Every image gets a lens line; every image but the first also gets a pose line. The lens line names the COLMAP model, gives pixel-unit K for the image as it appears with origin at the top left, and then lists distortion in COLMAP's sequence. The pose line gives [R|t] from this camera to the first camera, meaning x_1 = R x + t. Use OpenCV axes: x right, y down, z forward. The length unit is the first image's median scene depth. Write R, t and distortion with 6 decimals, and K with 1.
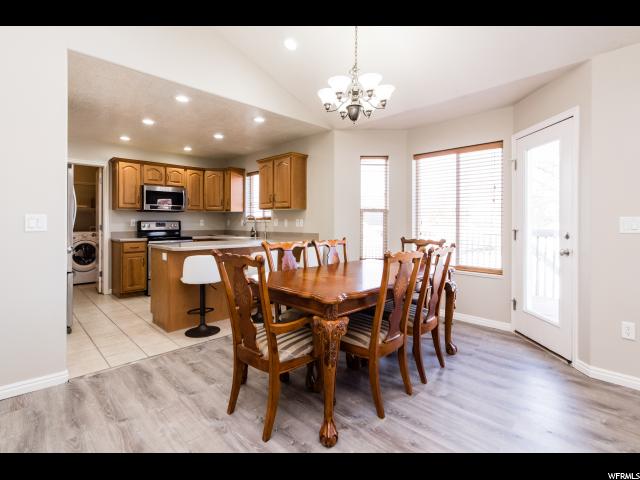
lens RADIAL K [[328.0, 0, 317.7], [0, 328.0, 221.4], [0, 0, 1]] dist [0.001046, 0.003647]
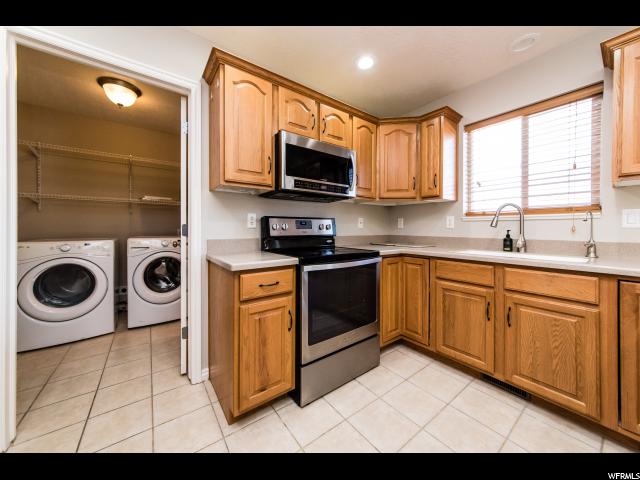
lens RADIAL K [[230.2, 0, 338.7], [0, 230.2, 229.2], [0, 0, 1]] dist [0.009430, -0.000026]
pose [[0.998501, 0.003590, -0.054623, -0.448559], [-0.003011, 0.999938, 0.010683, 0.013868], [0.054658, -0.010503, 0.998450, 0.719928]]
